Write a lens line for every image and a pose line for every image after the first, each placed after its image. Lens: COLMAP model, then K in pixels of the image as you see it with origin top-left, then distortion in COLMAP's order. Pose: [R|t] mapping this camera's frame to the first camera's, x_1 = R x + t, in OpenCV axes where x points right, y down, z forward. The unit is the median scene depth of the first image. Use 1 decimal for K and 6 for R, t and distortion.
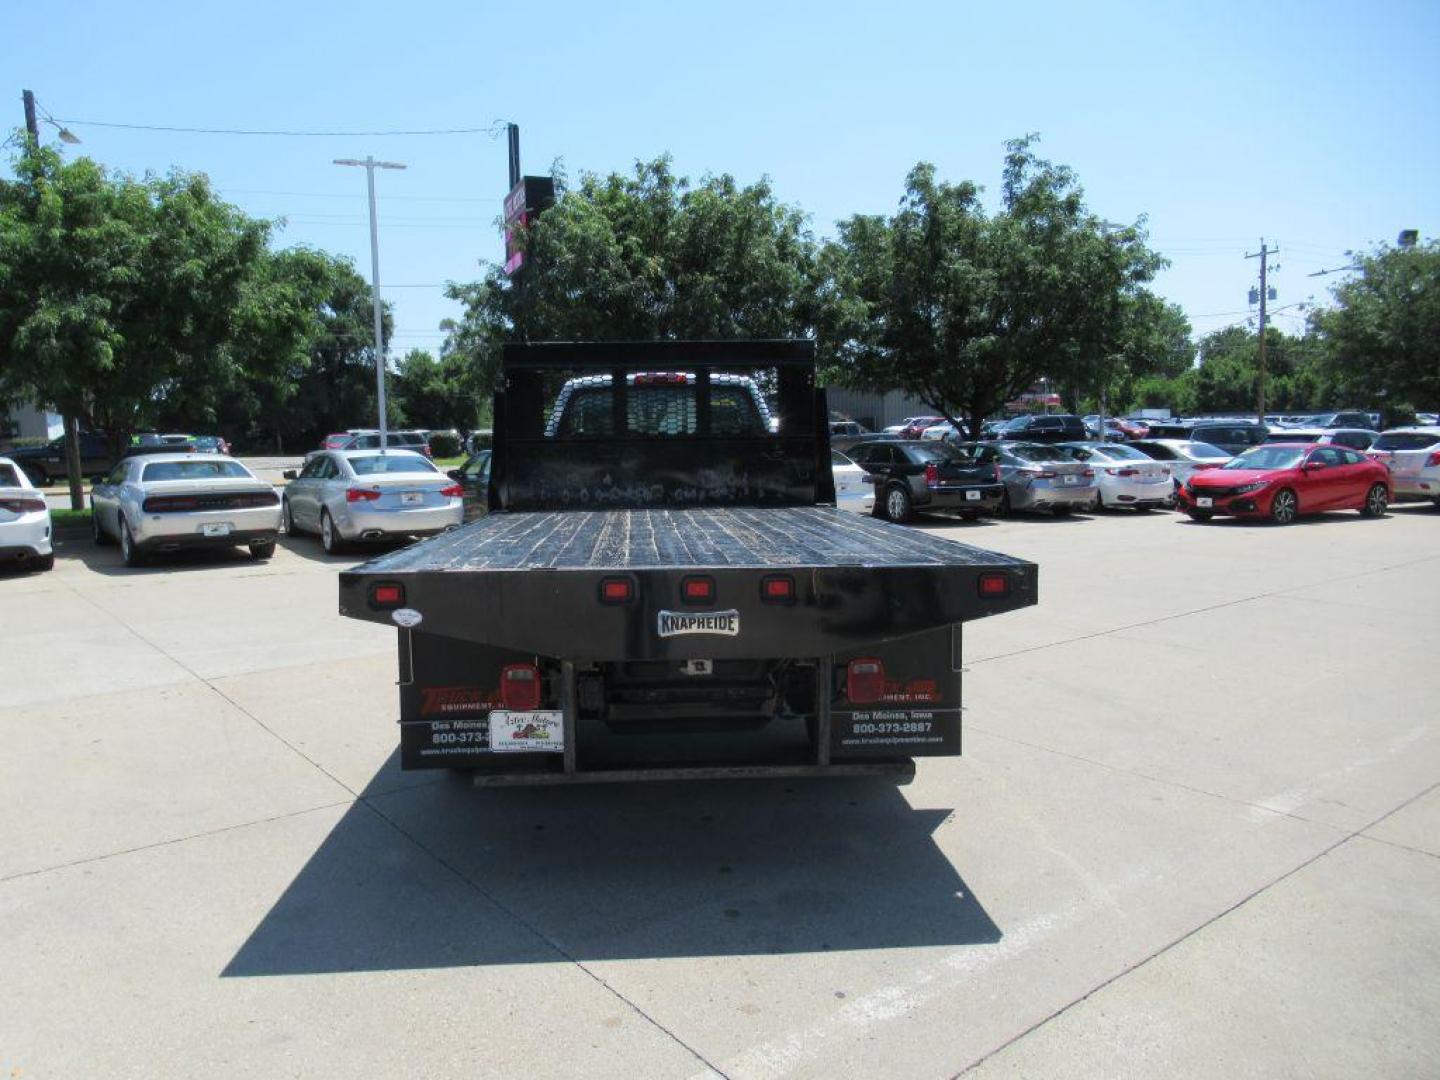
lens RADIAL K [[1094.9, 0, 716.5], [0, 1094.9, 541.8], [0, 0, 1]] dist [-0.005303, -0.003034]
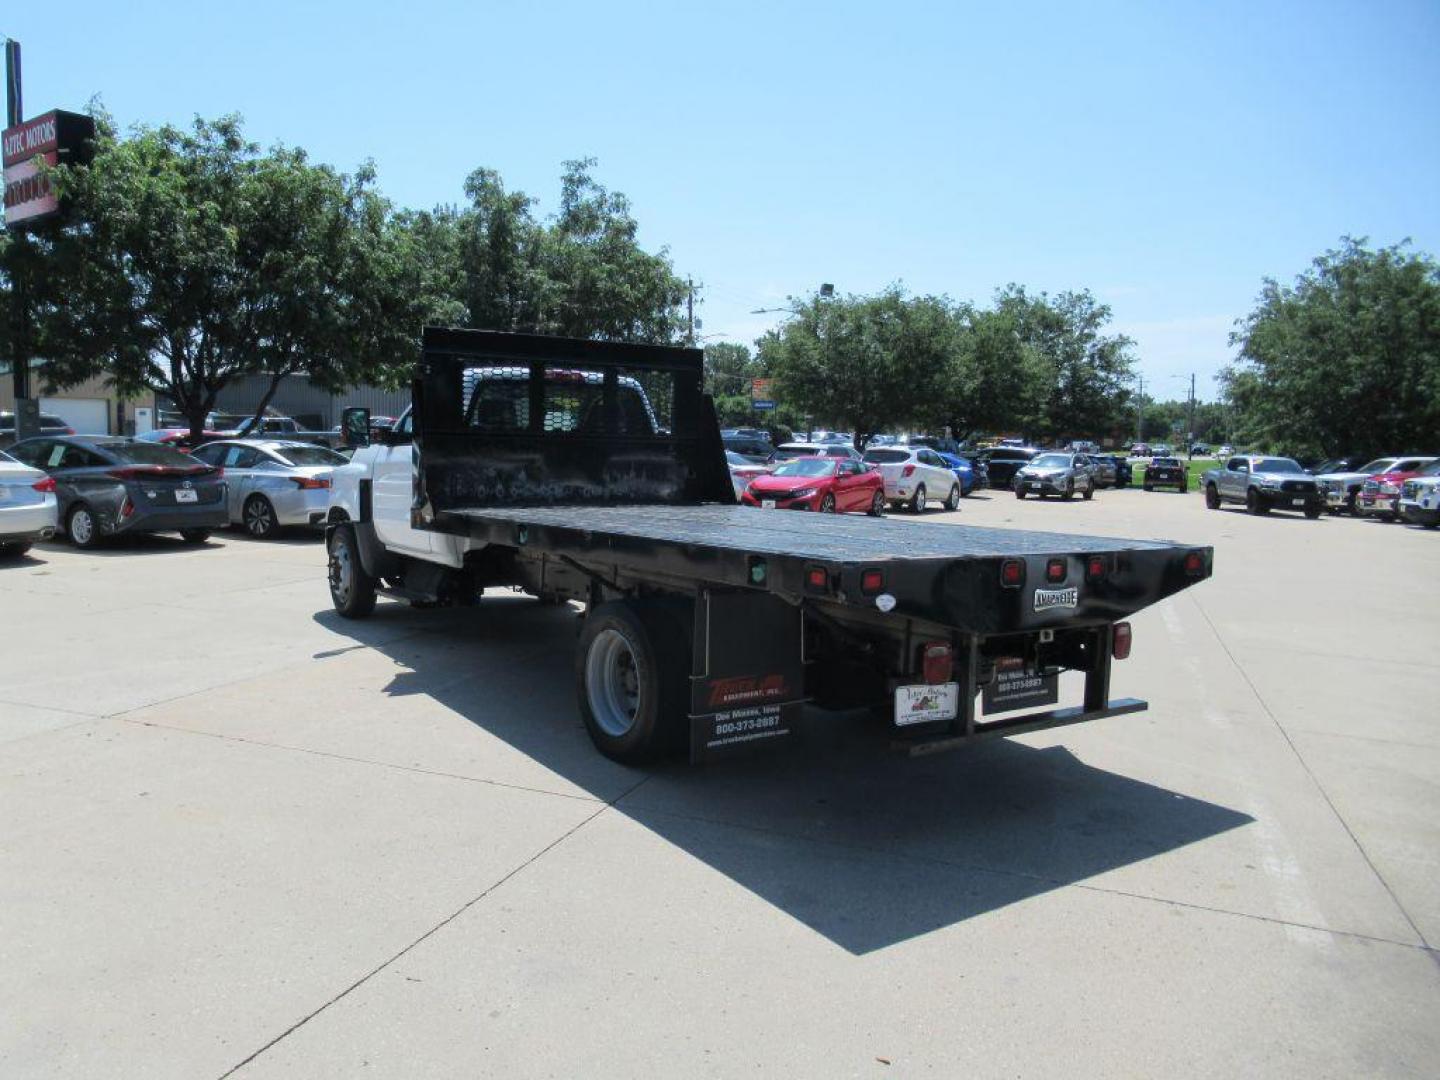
lens RADIAL K [[1084.8, 0, 726.8], [0, 1084.8, 543.1], [0, 0, 1]] dist [-0.016566, 0.003595]
pose [[0.854165, -0.011571, 0.519873, -0.446512], [0.011374, 0.999929, 0.003568, 0.002093], [-0.519877, 0.002865, 0.854236, 0.080369]]
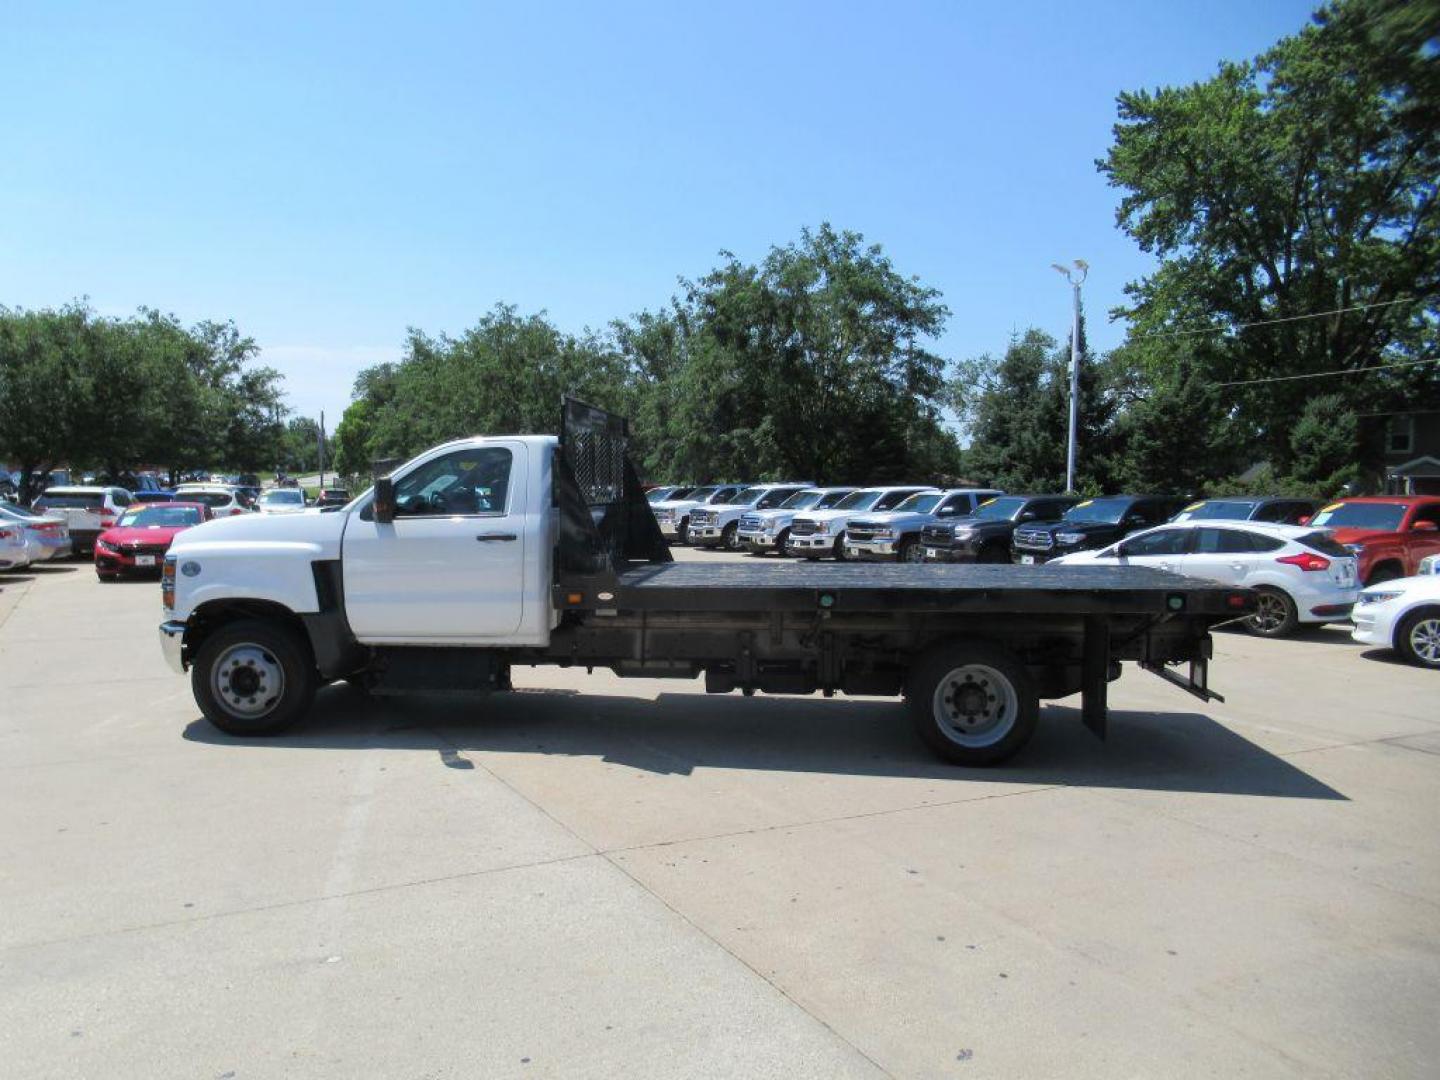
lens RADIAL K [[1075.1, 0, 720.0], [0, 1075.1, 540.0], [0, 0, 1]] dist [-0.090735, -0.001289]
pose [[0.146465, -0.032383, 0.988686, -0.956056], [0.075765, 0.996895, 0.021428, -0.065515], [-0.986310, 0.071769, 0.148464, 0.673840]]
